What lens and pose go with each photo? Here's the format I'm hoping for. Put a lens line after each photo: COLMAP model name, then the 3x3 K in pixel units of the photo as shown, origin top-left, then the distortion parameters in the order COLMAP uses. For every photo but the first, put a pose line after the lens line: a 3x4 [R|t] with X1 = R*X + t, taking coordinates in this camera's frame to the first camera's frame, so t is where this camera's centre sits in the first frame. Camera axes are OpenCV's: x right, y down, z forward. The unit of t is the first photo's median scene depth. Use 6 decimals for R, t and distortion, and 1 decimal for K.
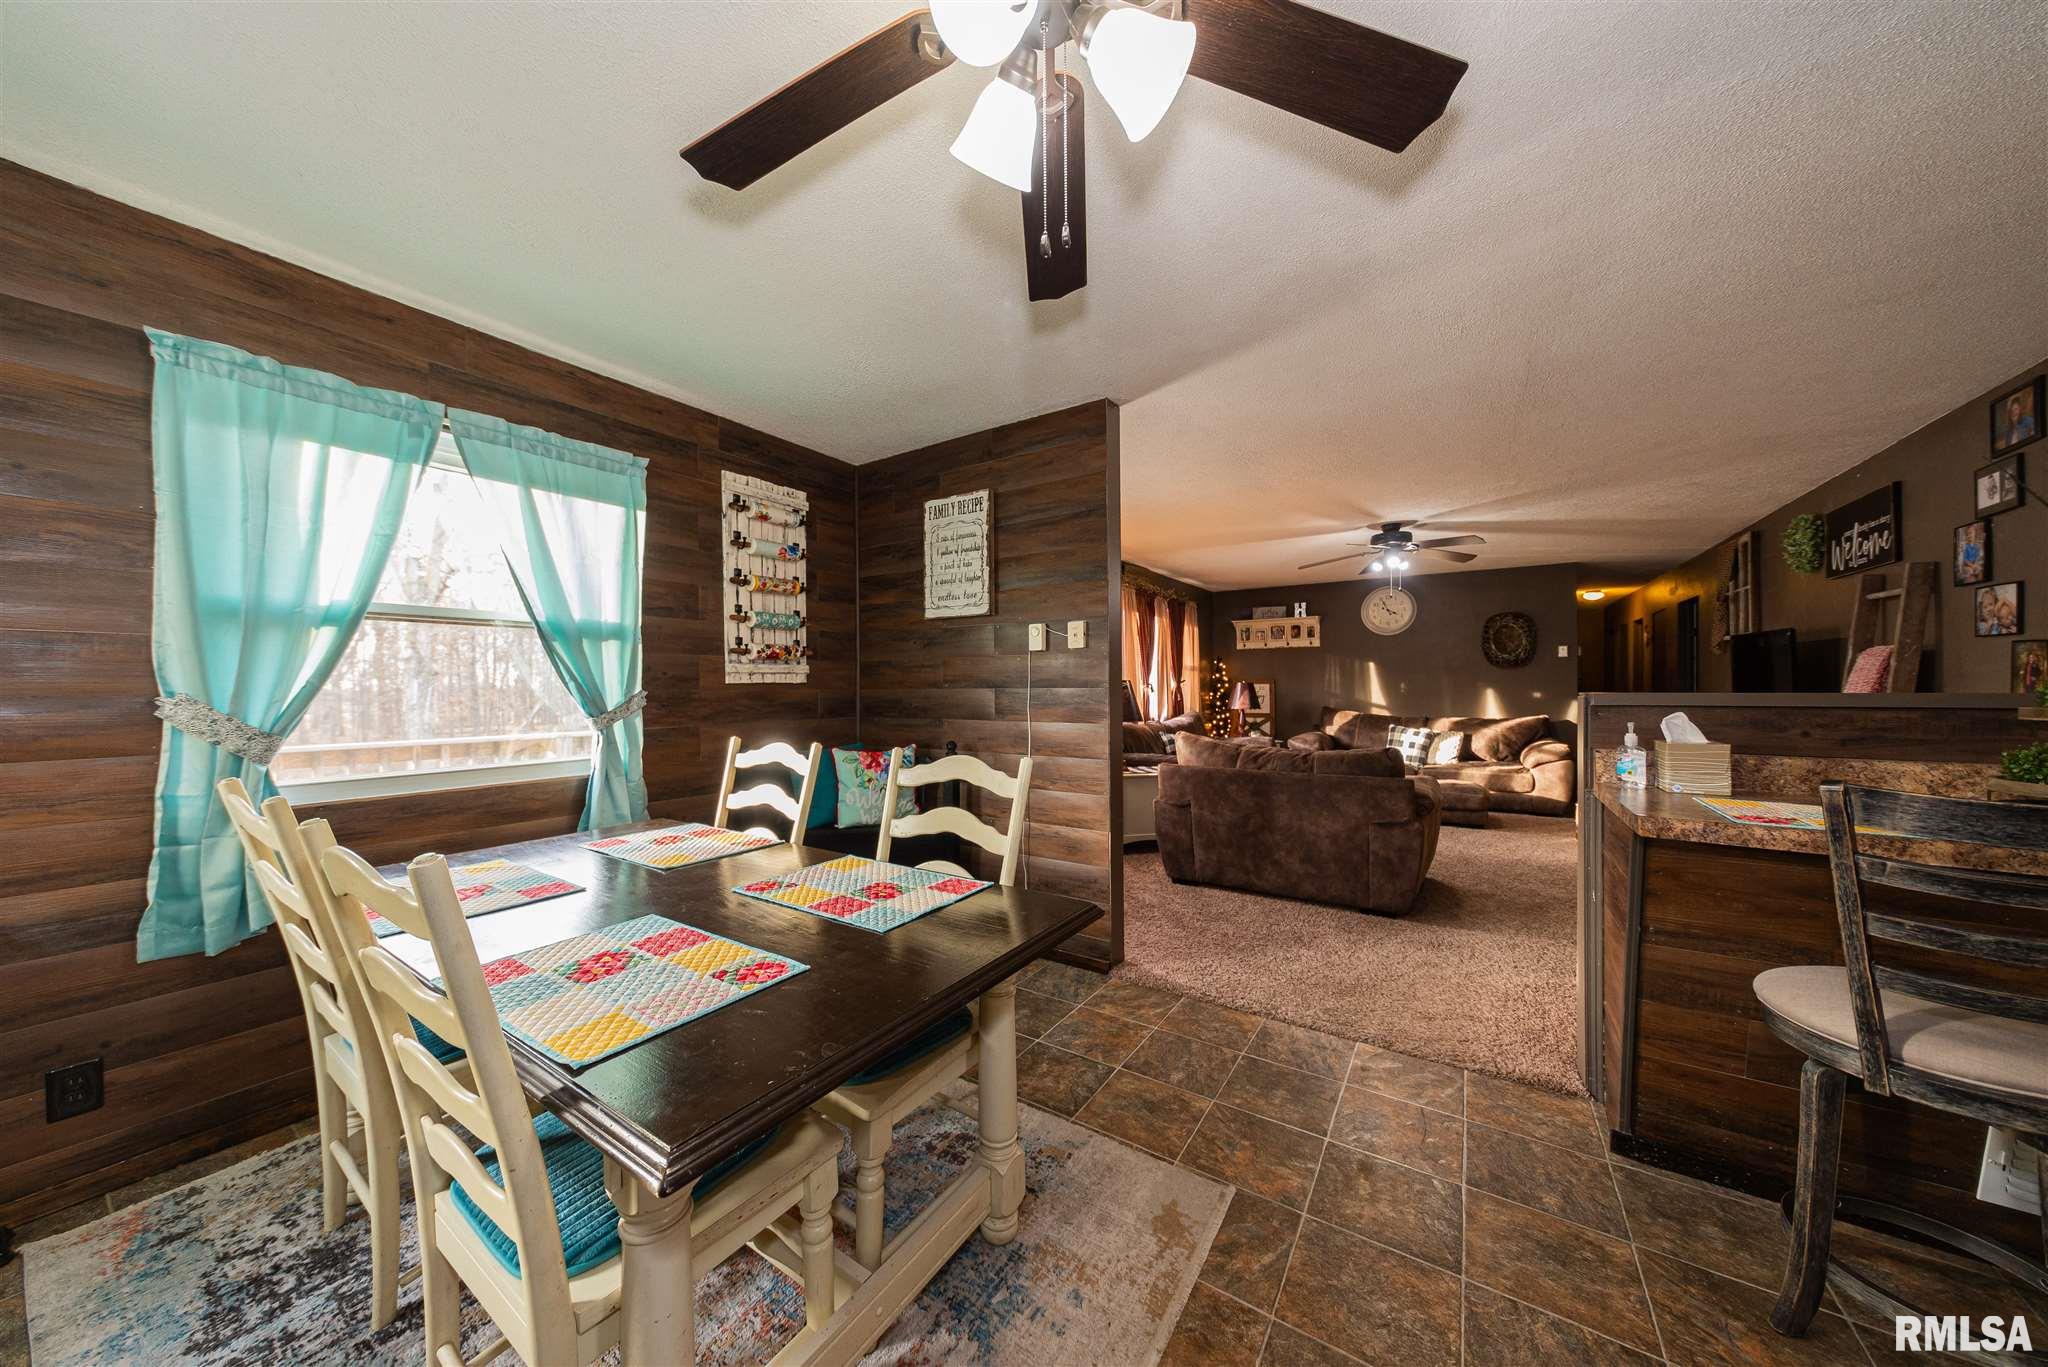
lens RADIAL K [[670.3, 0, 1014.0], [0, 670.3, 688.1], [0, 0, 1]] dist [0.002413, -0.000041]
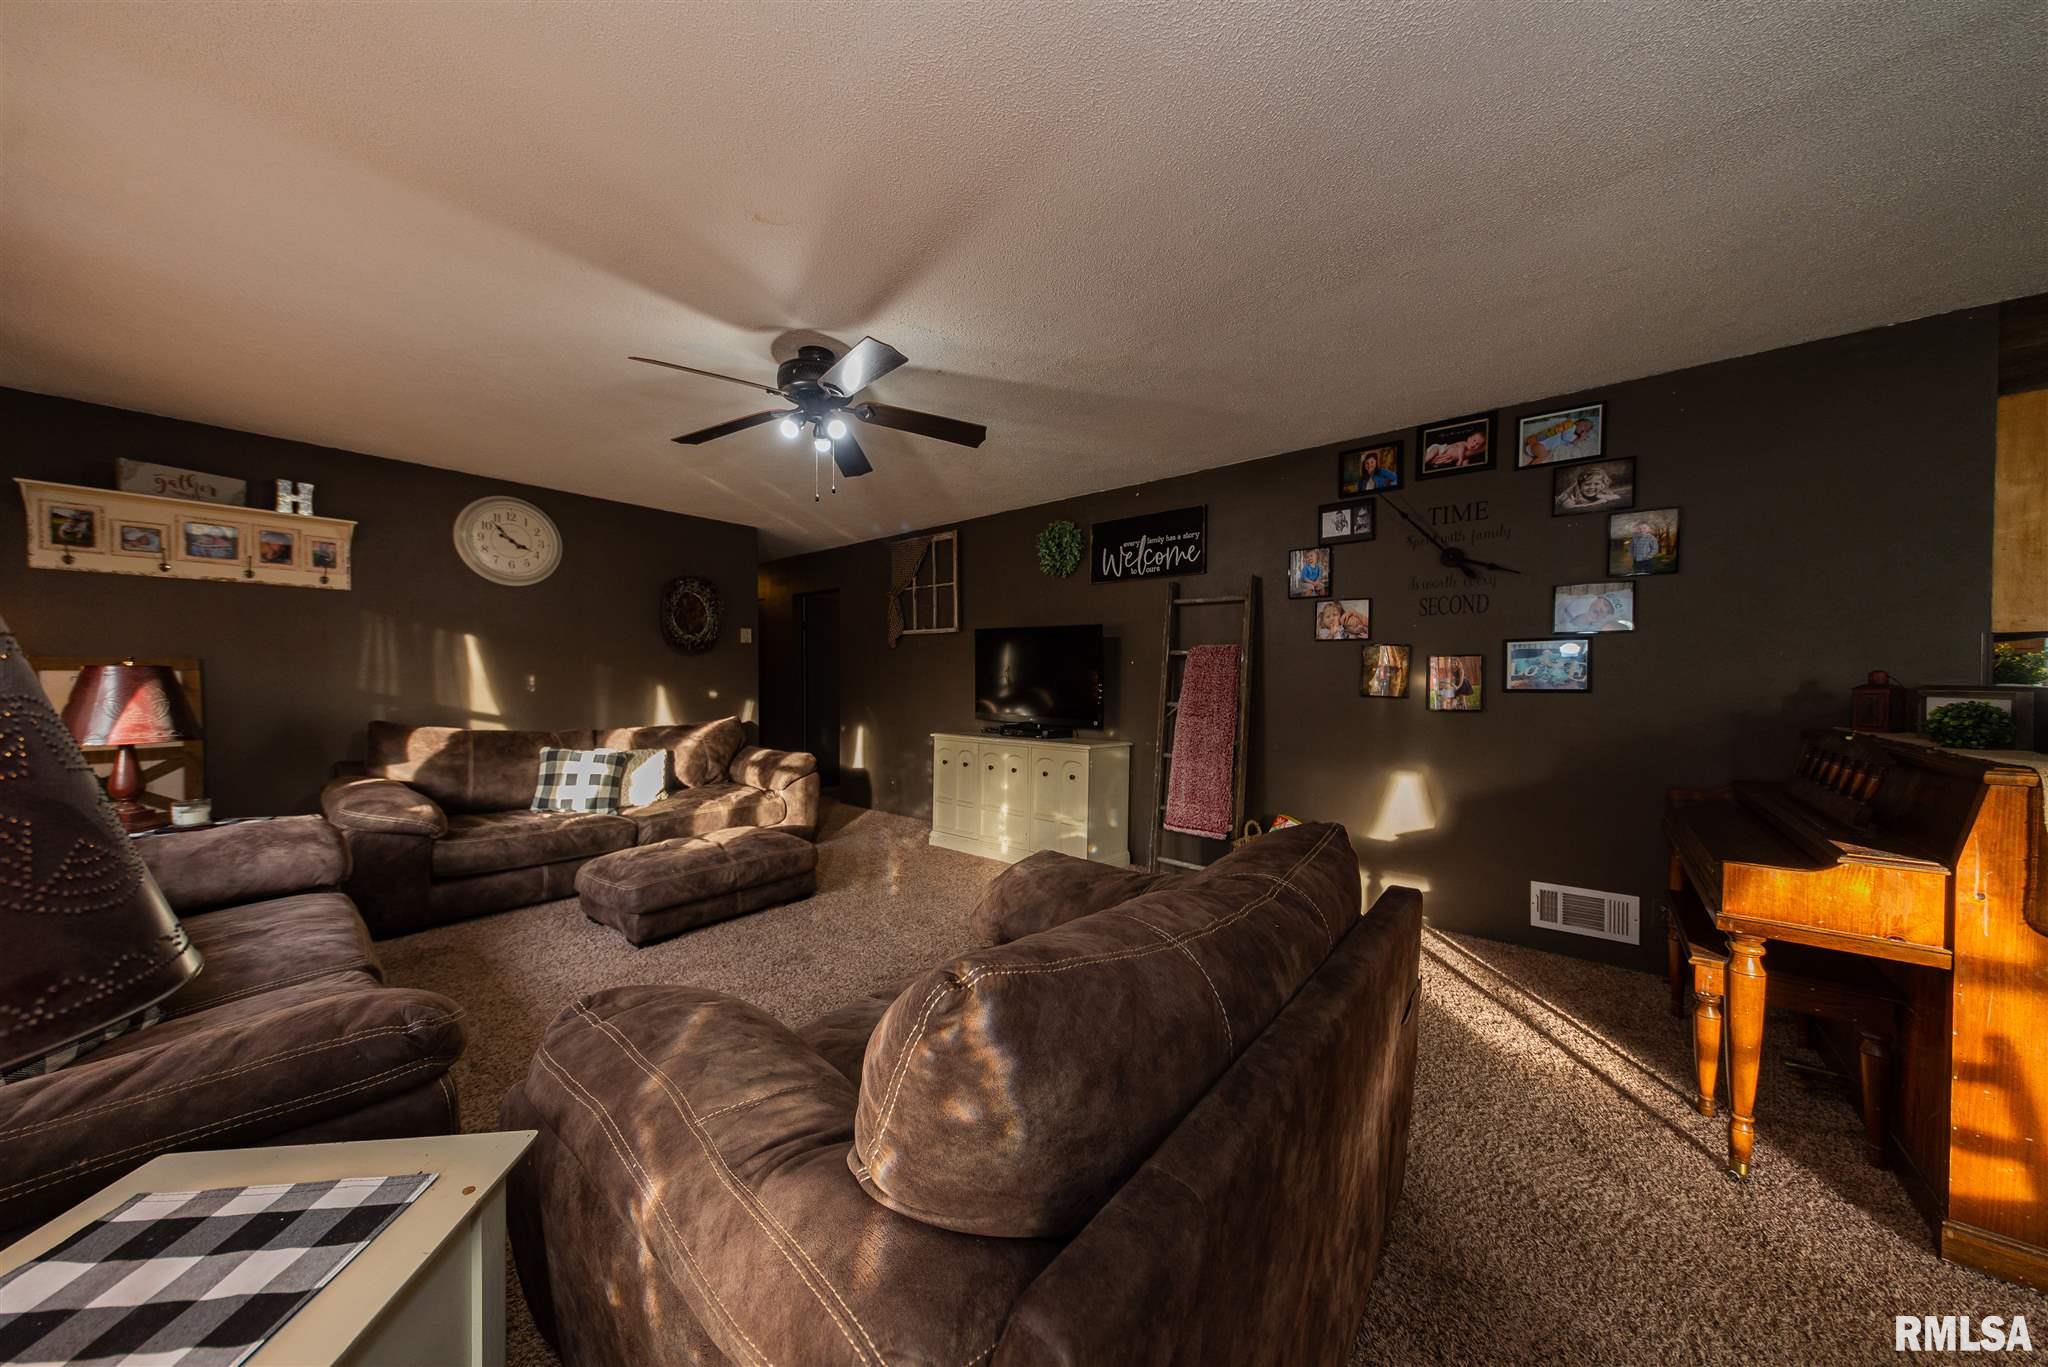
lens RADIAL K [[670.3, 0, 1014.0], [0, 670.3, 688.1], [0, 0, 1]] dist [0.002413, -0.000041]
pose [[0.106834, -0.008028, 0.994244, 0.056532], [0.000094, 0.999967, 0.008064, 0.000885], [-0.994277, -0.000768, 0.106831, 0.580663]]
